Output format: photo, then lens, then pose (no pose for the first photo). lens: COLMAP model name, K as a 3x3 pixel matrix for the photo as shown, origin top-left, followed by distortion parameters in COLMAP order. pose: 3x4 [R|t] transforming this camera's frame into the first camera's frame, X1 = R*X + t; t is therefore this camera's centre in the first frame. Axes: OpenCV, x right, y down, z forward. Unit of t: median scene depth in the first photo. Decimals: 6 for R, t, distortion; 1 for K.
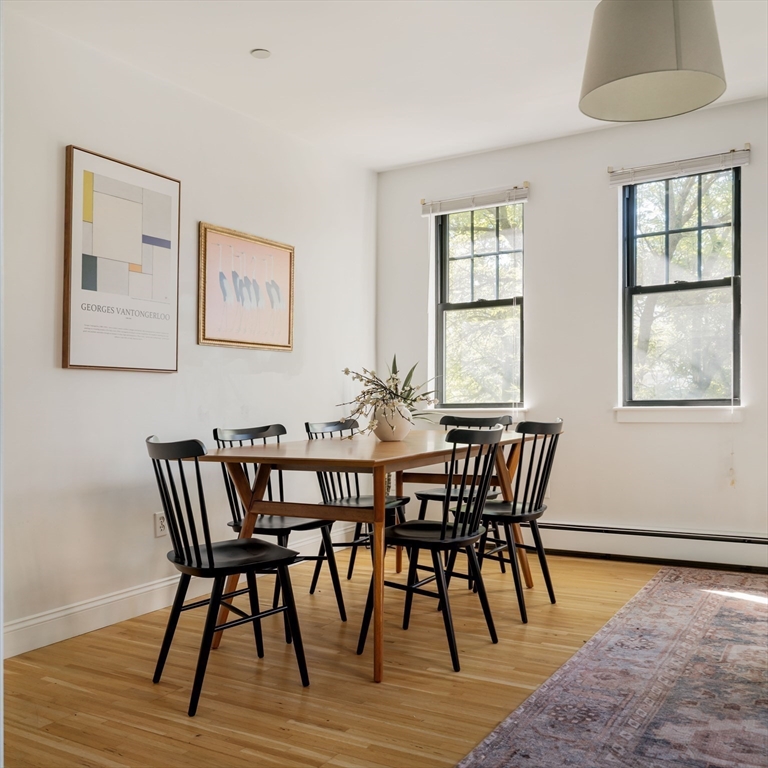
lens RADIAL K [[777.0, 0, 384.0], [0, 777.0, 384.0], [0, 0, 1]] dist [0.004313, 0.000937]
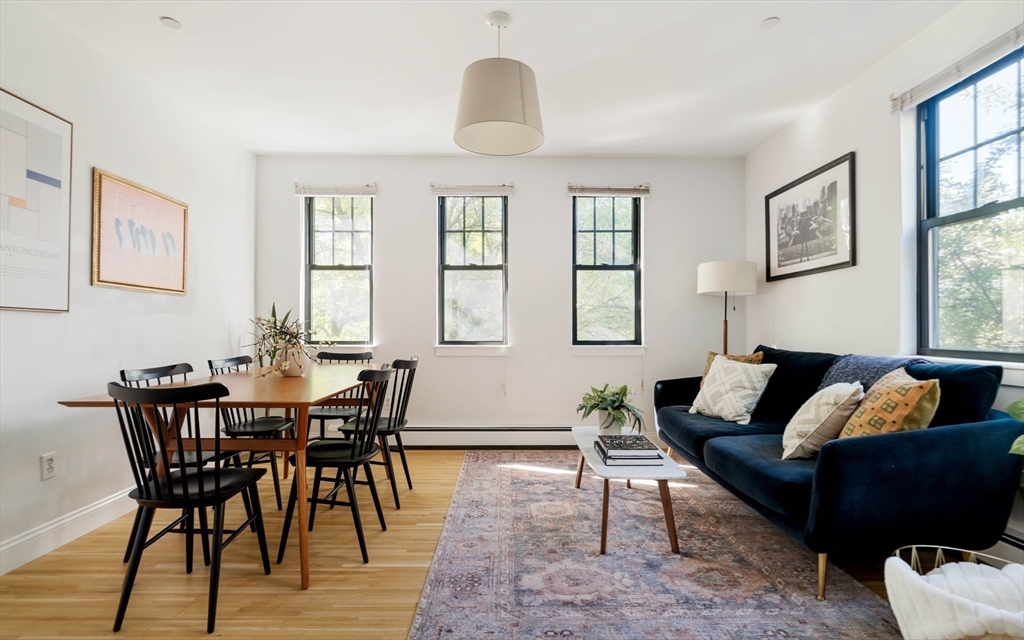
lens RADIAL K [[506.7, 0, 508.4], [0, 506.7, 334.2], [0, 0, 1]] dist [-0.000239, 0.000311]
pose [[0.867643, 0.023101, 0.496650, -0.090979], [-0.034910, 0.999285, 0.014508, -0.015435], [-0.495960, -0.029926, 0.867830, 0.136206]]
